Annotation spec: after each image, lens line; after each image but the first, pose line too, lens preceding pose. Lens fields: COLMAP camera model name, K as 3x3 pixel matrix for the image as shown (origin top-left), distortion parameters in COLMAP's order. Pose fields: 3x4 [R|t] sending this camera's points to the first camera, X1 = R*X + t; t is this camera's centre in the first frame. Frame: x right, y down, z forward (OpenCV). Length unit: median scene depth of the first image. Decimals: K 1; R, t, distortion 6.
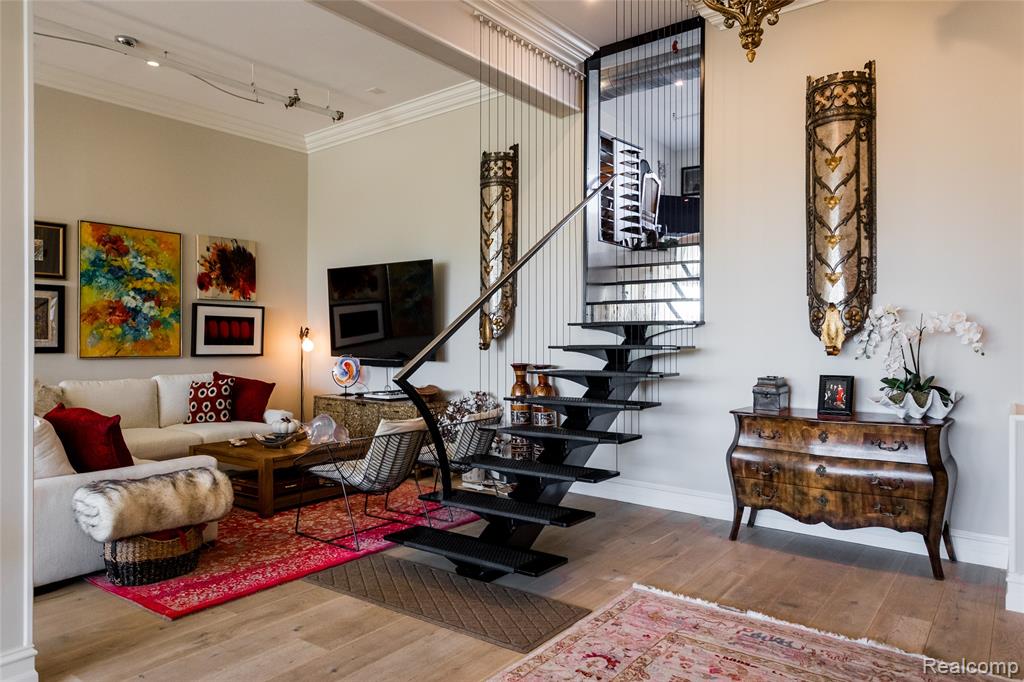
lens RADIAL K [[716.2, 0, 512.0], [0, 716.2, 341.0], [0, 0, 1]] dist [0.003305, -0.000367]
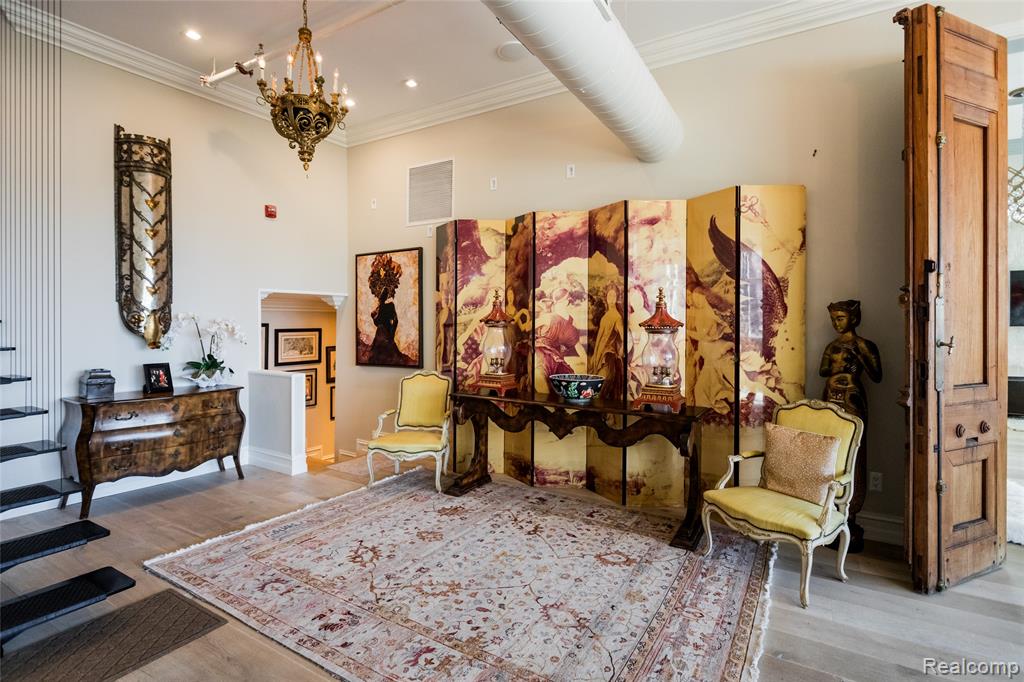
lens RADIAL K [[502.5, 0, 511.4], [0, 502.5, 322.6], [0, 0, 1]] dist [-0.000511, 0.000121]
pose [[-0.097081, 0.005829, 0.995259, -0.598245], [0.014835, 0.999880, -0.004409, -0.015306], [-0.995166, 0.014337, -0.097156, 0.467241]]
